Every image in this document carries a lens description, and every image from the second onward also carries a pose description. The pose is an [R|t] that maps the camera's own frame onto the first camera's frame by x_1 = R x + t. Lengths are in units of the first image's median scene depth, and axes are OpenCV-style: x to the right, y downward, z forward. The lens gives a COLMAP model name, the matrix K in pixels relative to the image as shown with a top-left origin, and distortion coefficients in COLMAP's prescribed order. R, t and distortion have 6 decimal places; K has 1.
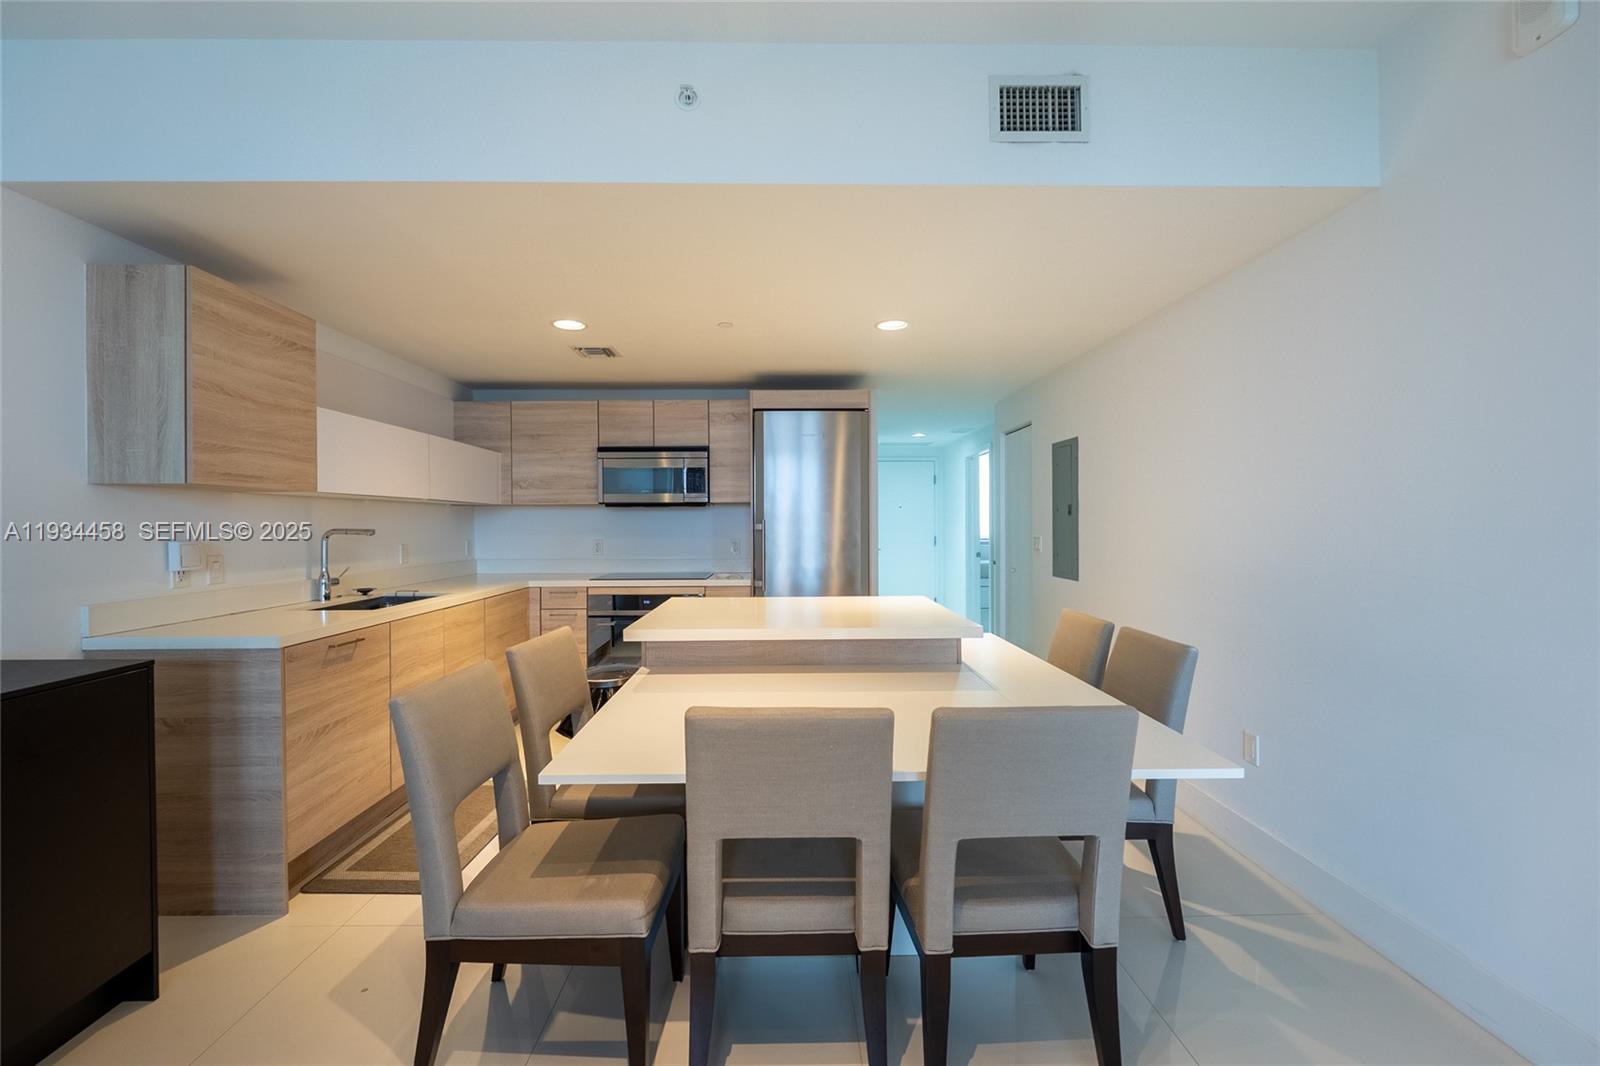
lens RADIAL K [[674.7, 0, 802.0], [0, 674.7, 529.9], [0, 0, 1]] dist [-0.003994, 0.000309]
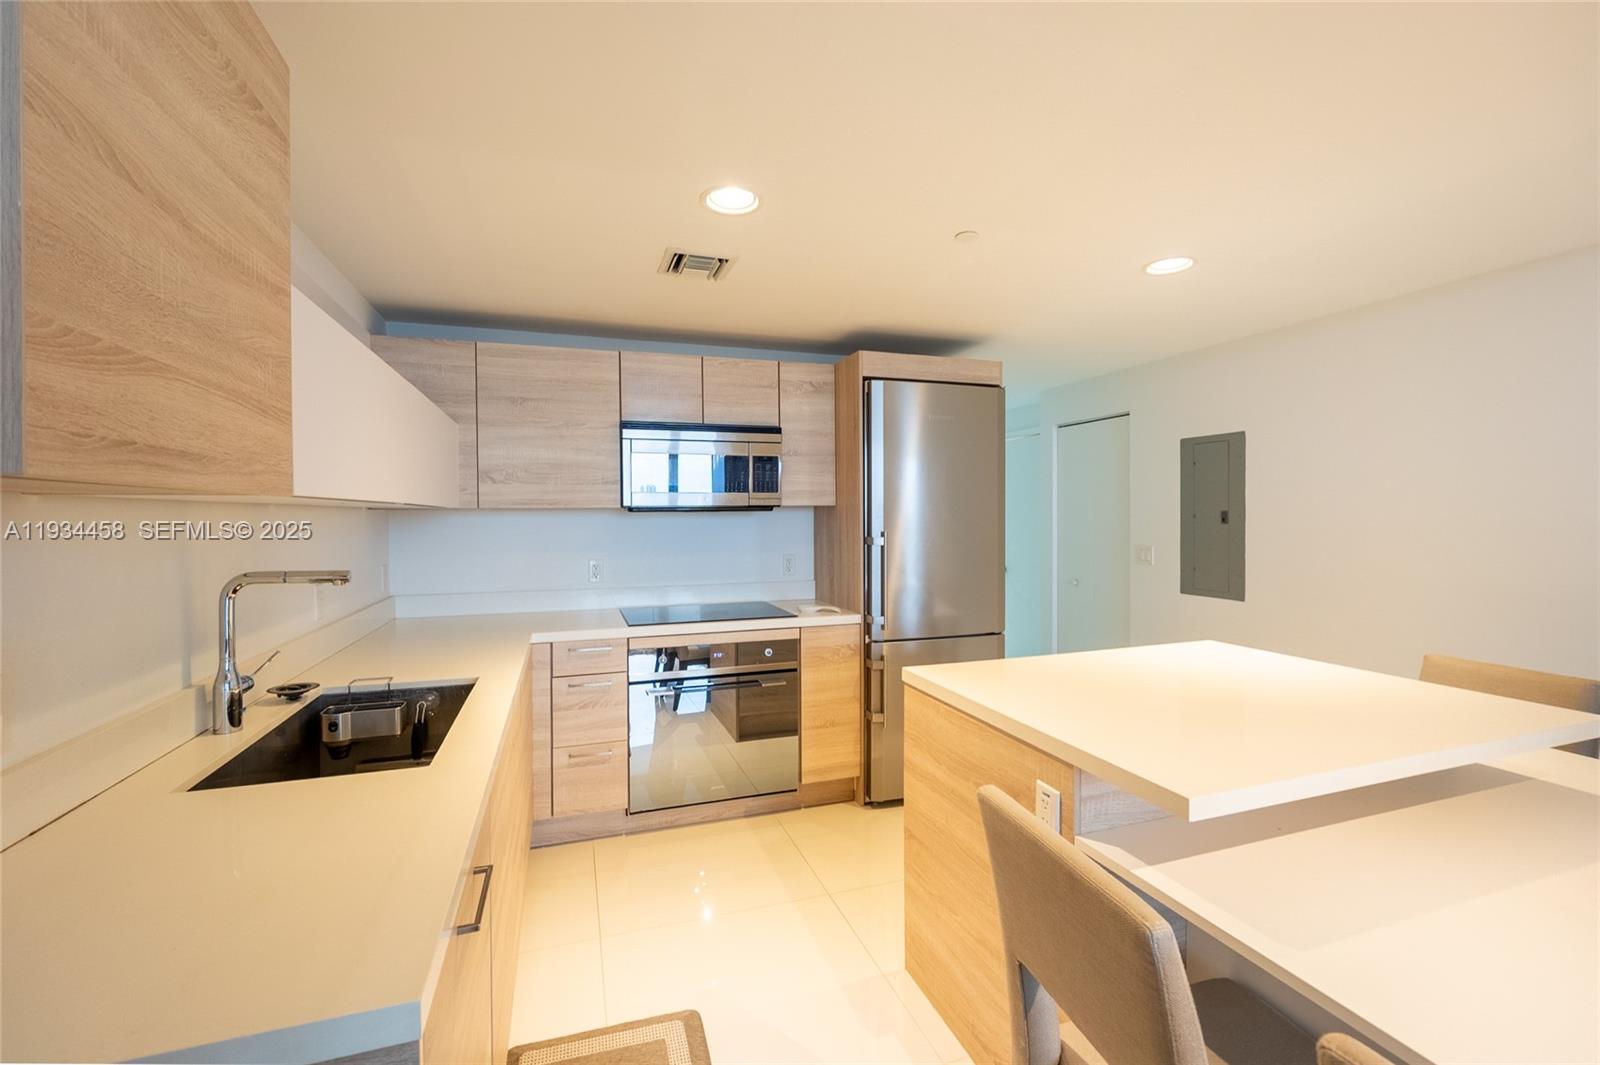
lens RADIAL K [[674.7, 0, 799.9], [0, 674.7, 524.9], [0, 0, 1]] dist [-0.003994, 0.000309]
pose [[0.953119, -0.005644, 0.302542, -0.335798], [0.004405, 0.999979, 0.004778, -0.023946], [-0.302562, -0.003222, 0.953124, 0.318200]]
